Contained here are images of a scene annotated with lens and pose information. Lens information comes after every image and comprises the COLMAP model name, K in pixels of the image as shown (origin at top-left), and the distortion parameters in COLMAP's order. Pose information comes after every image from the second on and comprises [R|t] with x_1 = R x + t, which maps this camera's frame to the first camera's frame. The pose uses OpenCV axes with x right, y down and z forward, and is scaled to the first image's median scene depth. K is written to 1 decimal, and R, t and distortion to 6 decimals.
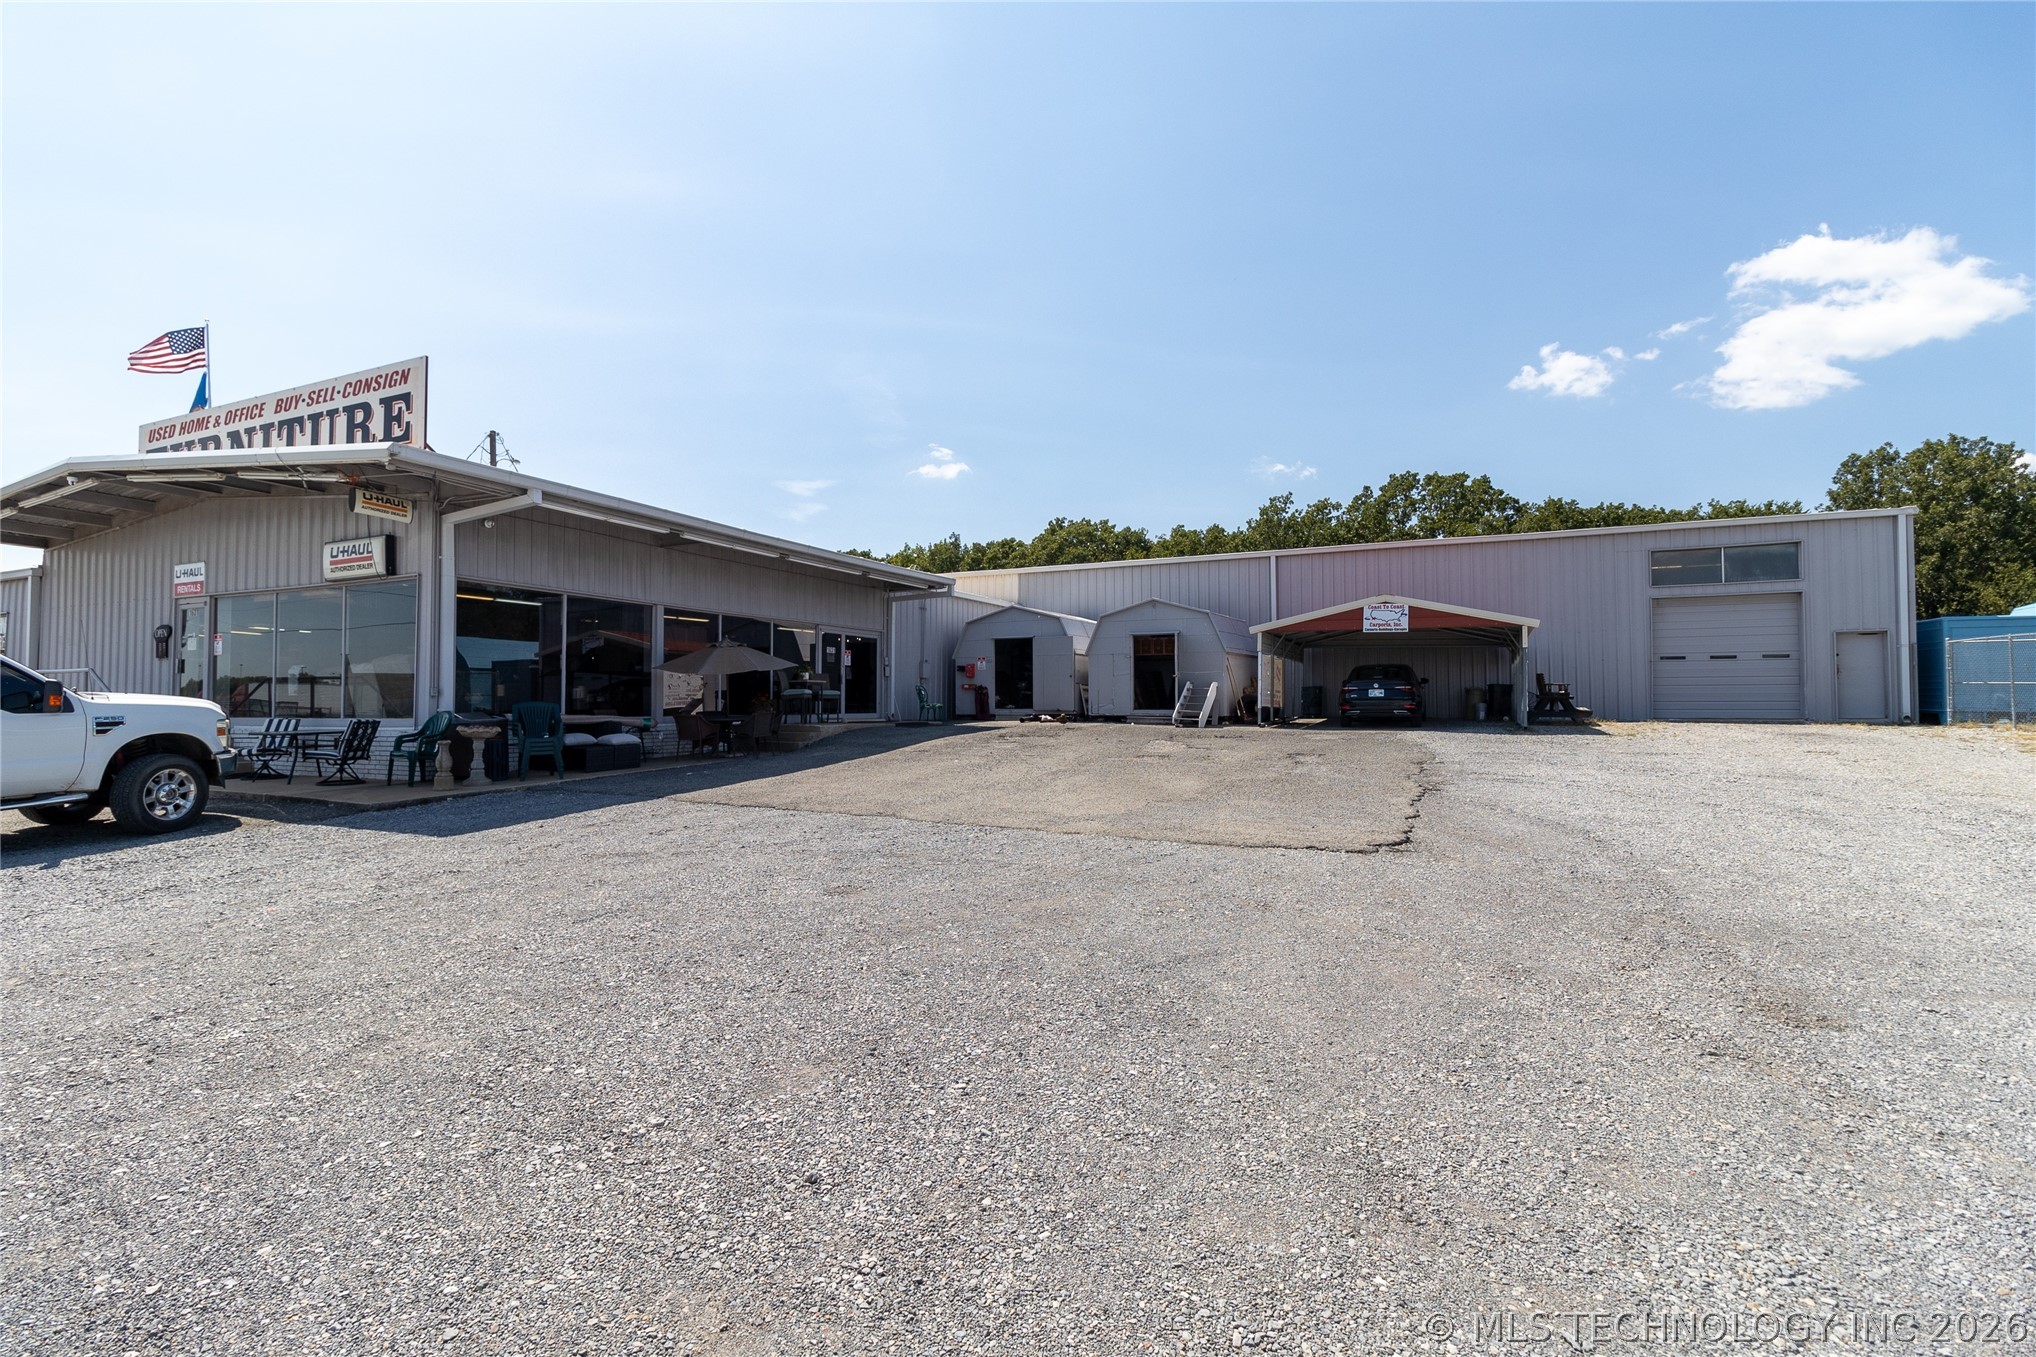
lens RADIAL K [[928.0, 0, 1028.9], [0, 928.0, 668.9], [0, 0, 1]] dist [0.007123, 0.000715]
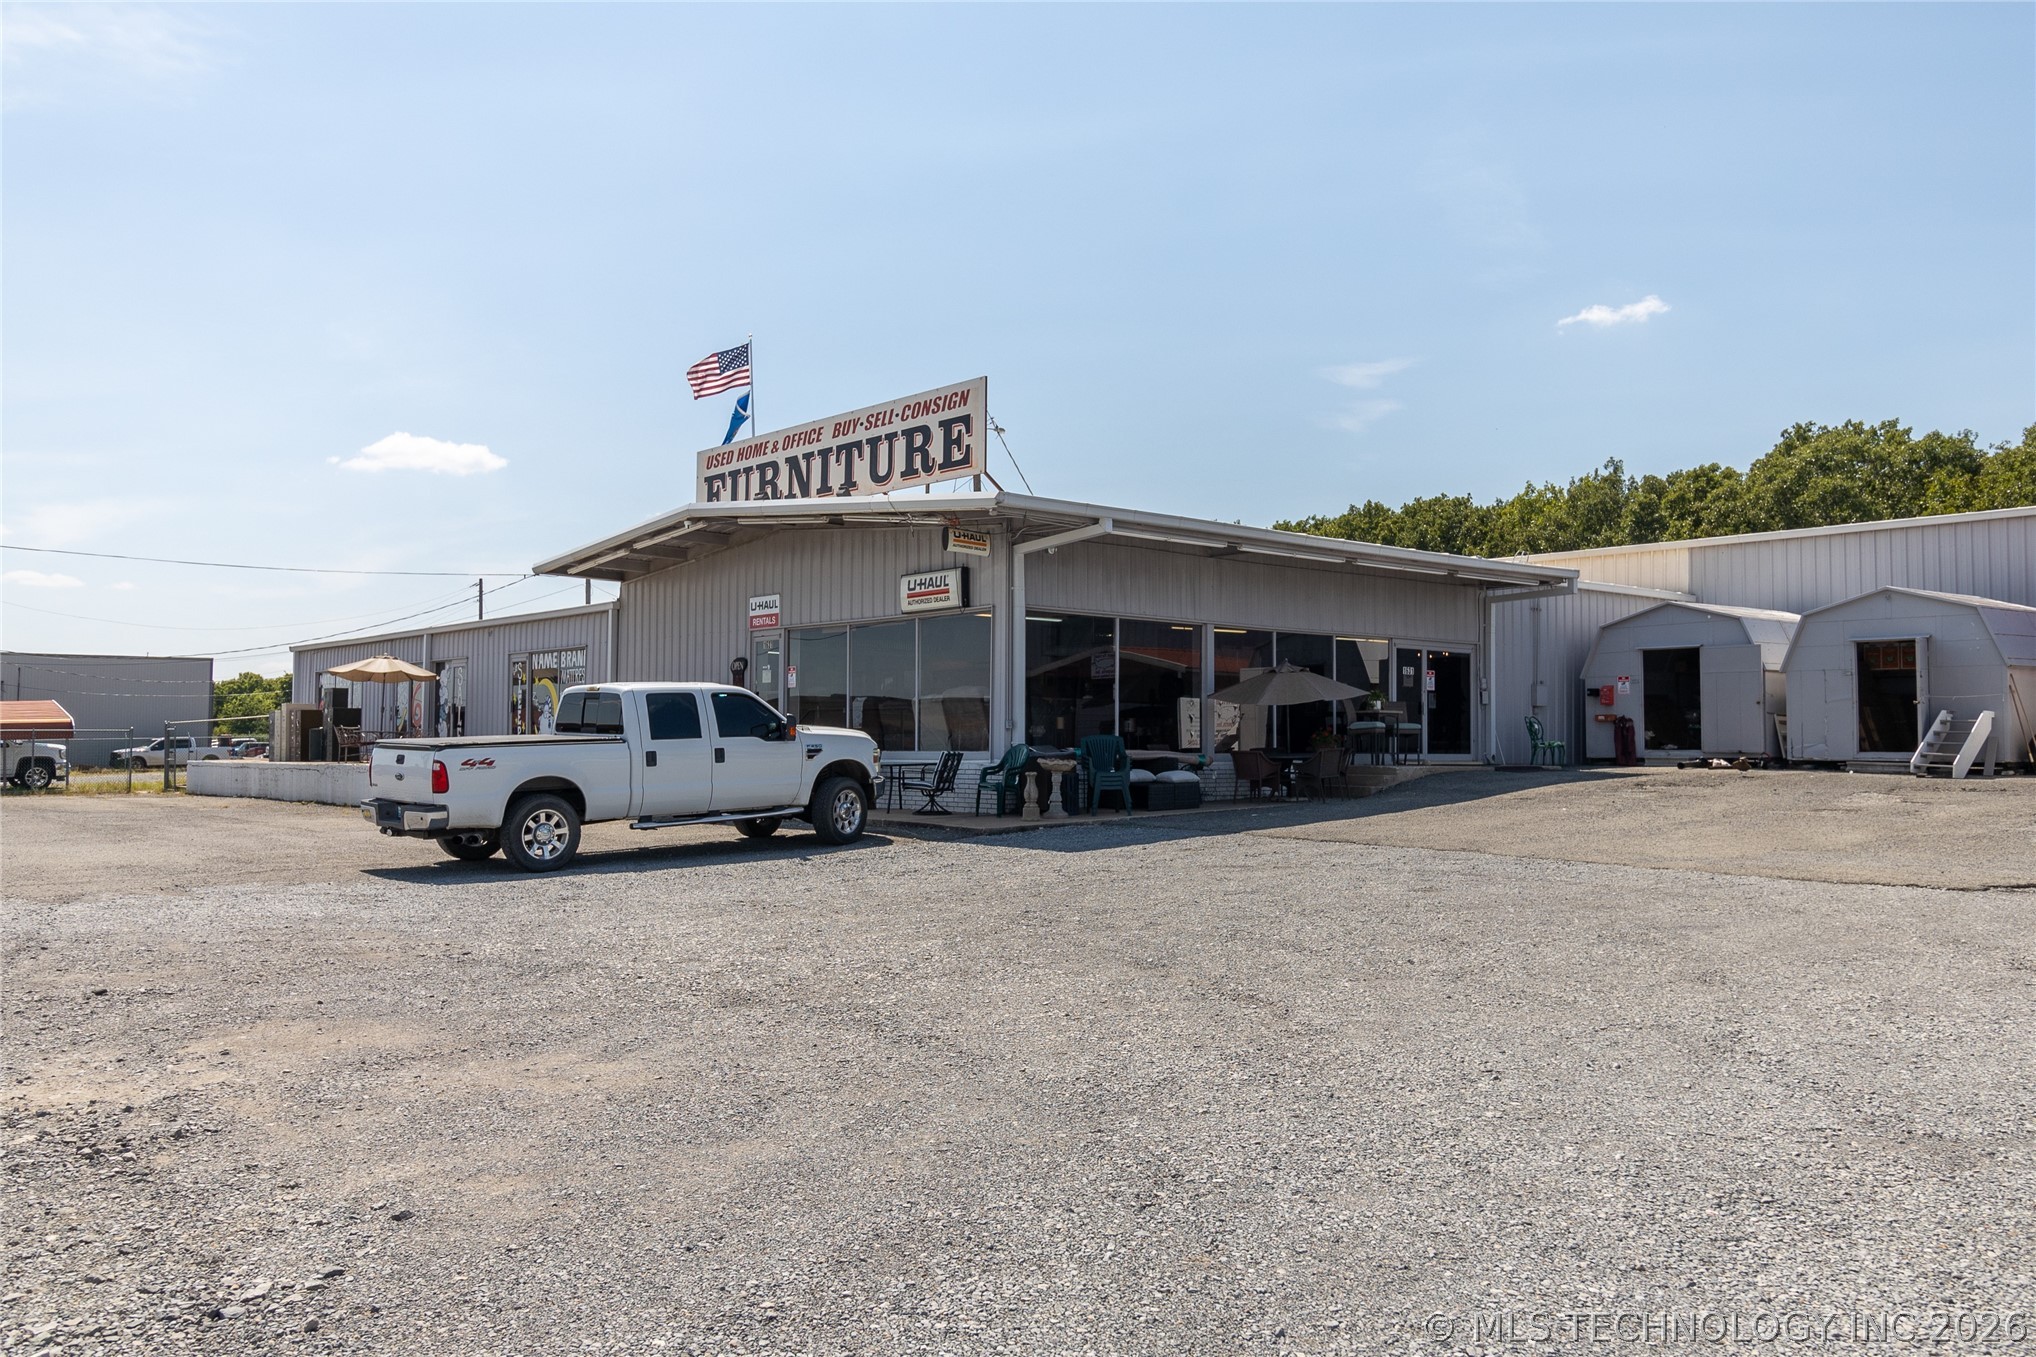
lens RADIAL K [[1701.4, 0, 1018.0], [0, 1701.4, 678.5], [0, 0, 1]] dist [-0.003556, -0.009455]
pose [[0.907524, -0.010996, -0.419856, 0.105142], [0.009567, 0.999939, -0.005510, -0.011499], [0.419891, 0.000984, 0.907574, -0.514563]]
